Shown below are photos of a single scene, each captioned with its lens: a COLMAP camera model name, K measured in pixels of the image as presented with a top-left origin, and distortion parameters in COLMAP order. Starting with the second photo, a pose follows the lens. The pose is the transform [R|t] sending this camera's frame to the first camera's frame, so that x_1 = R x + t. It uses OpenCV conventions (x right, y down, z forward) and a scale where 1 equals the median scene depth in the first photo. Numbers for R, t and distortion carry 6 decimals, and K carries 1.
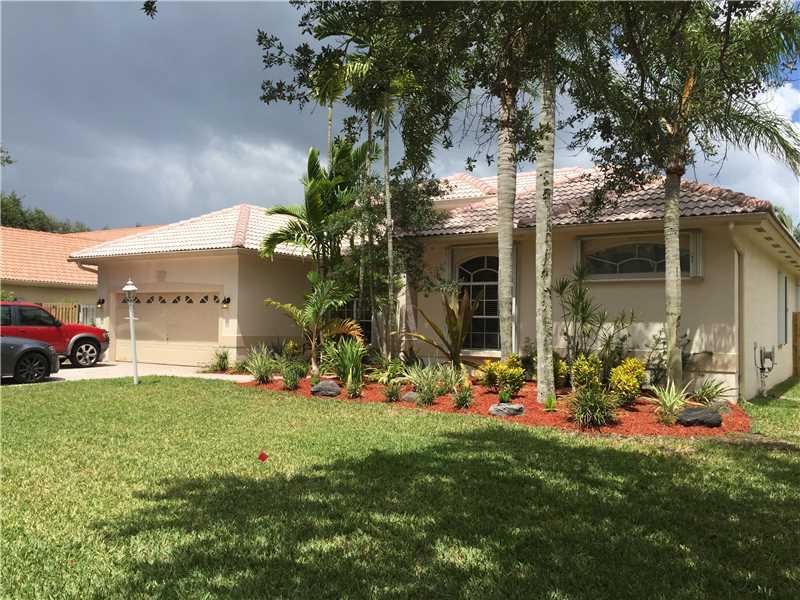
lens RADIAL K [[688.7, 0, 395.8], [0, 688.7, 291.7], [0, 0, 1]] dist [0.056961, -0.062600]
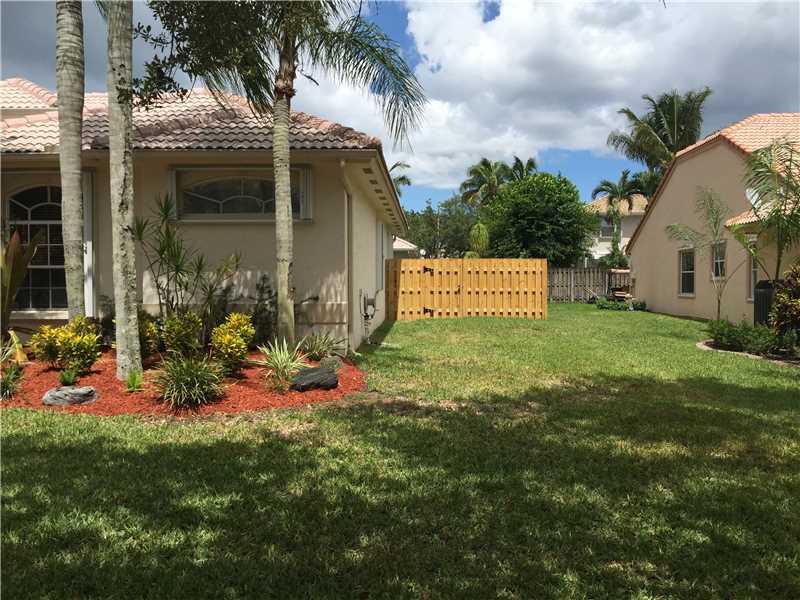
lens RADIAL K [[688.7, 0, 397.7], [0, 688.7, 293.6], [0, 0, 1]] dist [0.056961, -0.062600]
pose [[0.848449, -0.032543, 0.528276, 0.064805], [-0.007137, 0.997314, 0.072899, 0.009889], [-0.529229, -0.065621, 0.845938, 0.196985]]
